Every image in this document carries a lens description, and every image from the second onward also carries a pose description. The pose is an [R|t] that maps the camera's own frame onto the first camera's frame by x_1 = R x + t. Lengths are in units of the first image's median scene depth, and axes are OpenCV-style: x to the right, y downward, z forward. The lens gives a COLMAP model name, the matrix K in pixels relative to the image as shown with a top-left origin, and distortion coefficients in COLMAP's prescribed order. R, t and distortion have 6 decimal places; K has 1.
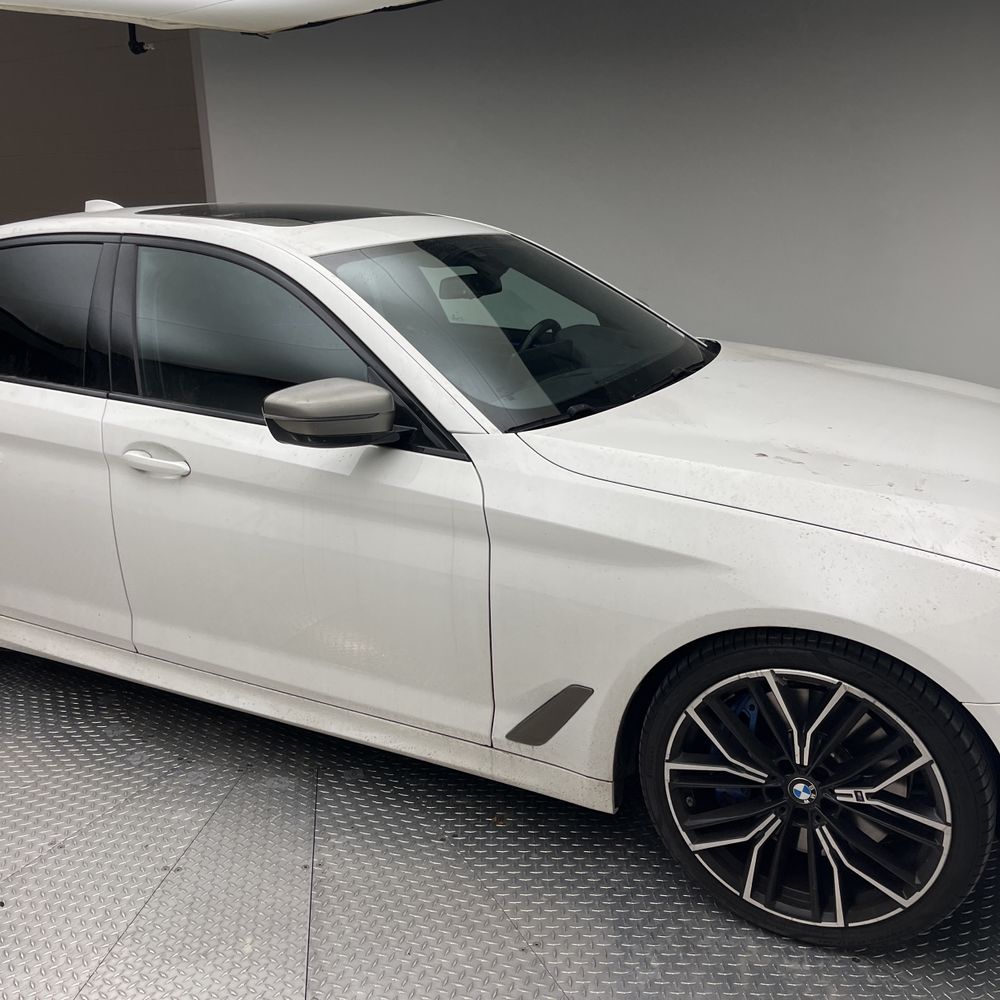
lens RADIAL K [[1062.8, 0, 500.0], [0, 1062.8, 480.0], [0, 0, 1]] dist [0.015671, 0.009709]
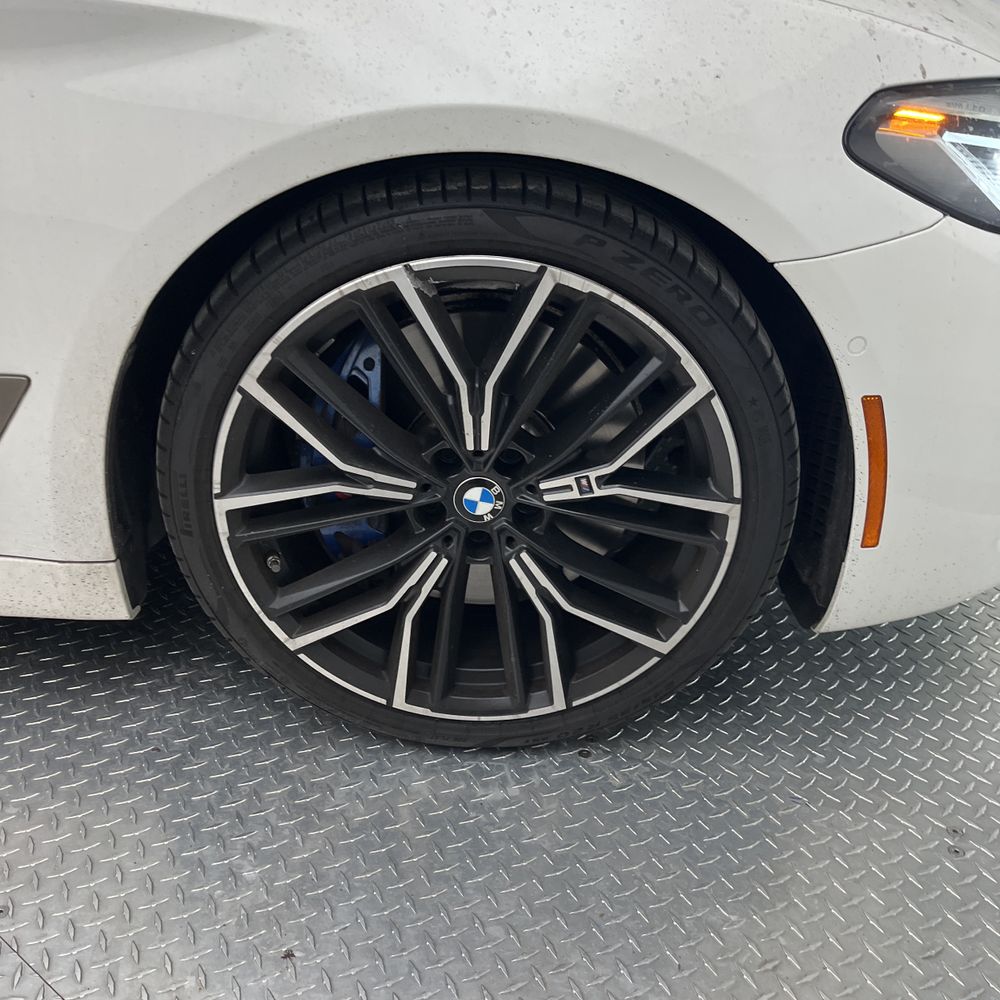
lens RADIAL K [[933.4, 0, 500.0], [0, 933.4, 500.0], [0, 0, 1]] dist [0.079331, -0.142590]
pose [[0.894305, -0.179086, 0.410057, 0.096774], [0.088072, 0.968938, 0.231089, 0.180223], [-0.438704, -0.170549, 0.882299, 0.567482]]
